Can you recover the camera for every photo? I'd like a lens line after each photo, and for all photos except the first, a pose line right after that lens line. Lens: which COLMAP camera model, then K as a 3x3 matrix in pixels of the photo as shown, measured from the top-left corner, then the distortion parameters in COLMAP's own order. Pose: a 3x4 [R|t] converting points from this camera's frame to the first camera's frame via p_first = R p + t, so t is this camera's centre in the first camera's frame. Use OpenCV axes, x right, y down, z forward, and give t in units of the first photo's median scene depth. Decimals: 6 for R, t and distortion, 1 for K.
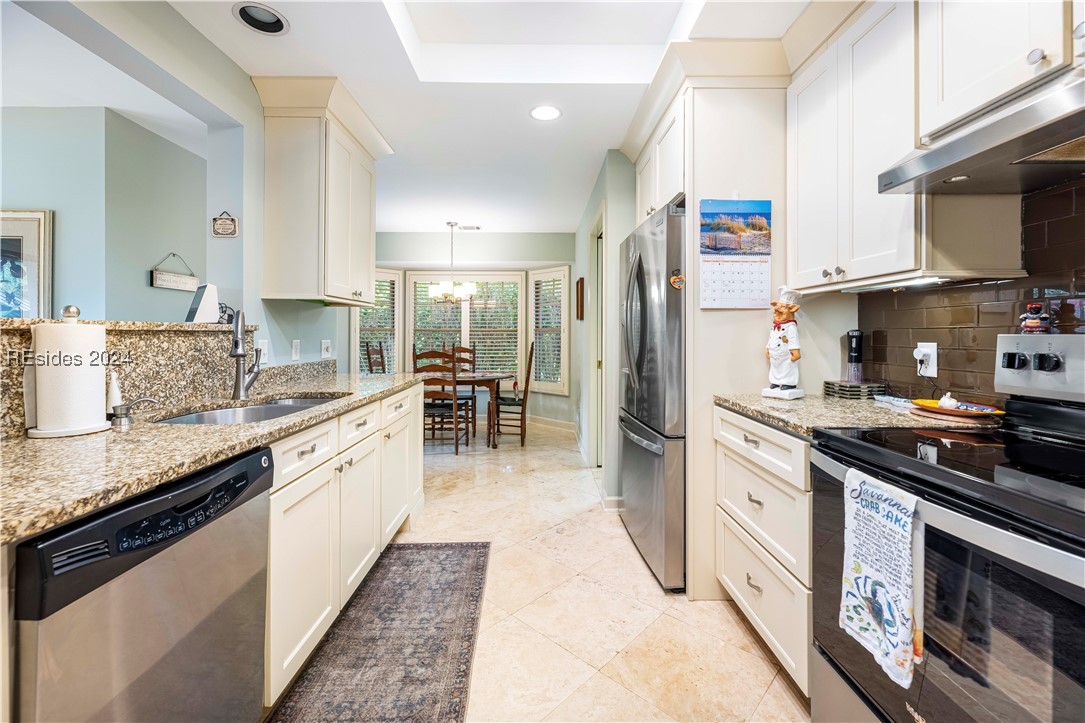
lens RADIAL K [[445.4, 0, 542.2], [0, 445.4, 338.6], [0, 0, 1]] dist [-0.001203, -0.000229]
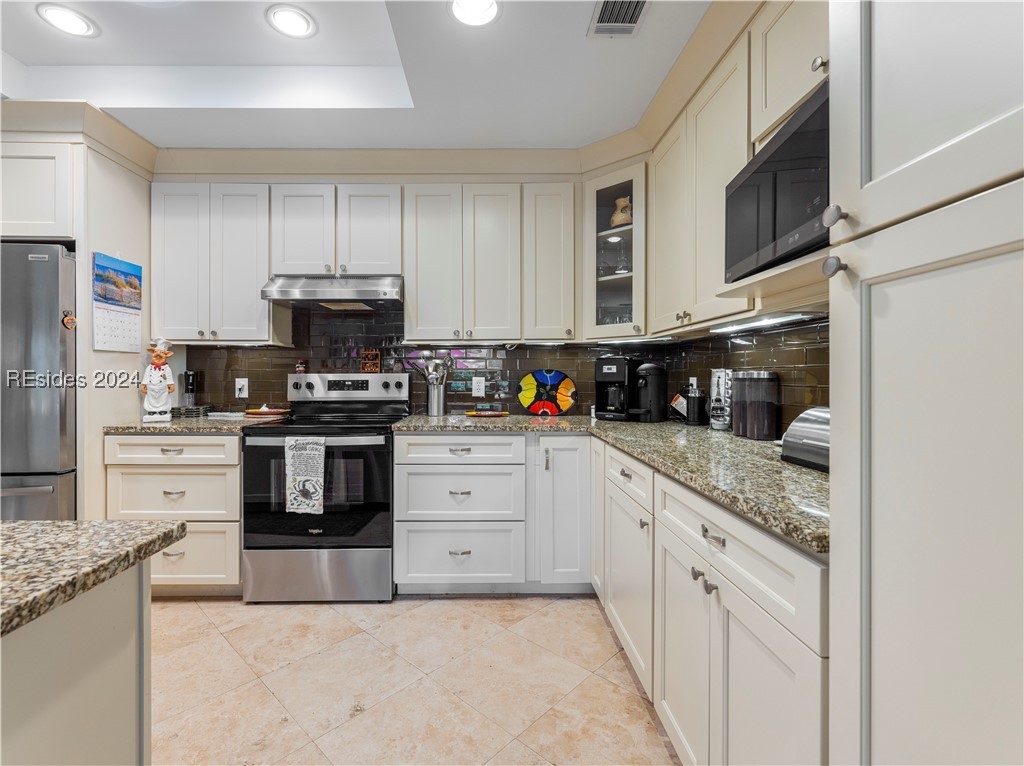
lens RADIAL K [[476.1, 0, 492.7], [0, 476.1, 378.9], [0, 0, 1]] dist [0.001935, 0.000313]
pose [[0.004057, -0.009028, 0.999951, -0.884166], [0.005969, 0.999942, 0.009004, 0.000276], [-0.999974, 0.005932, 0.004110, 0.005277]]
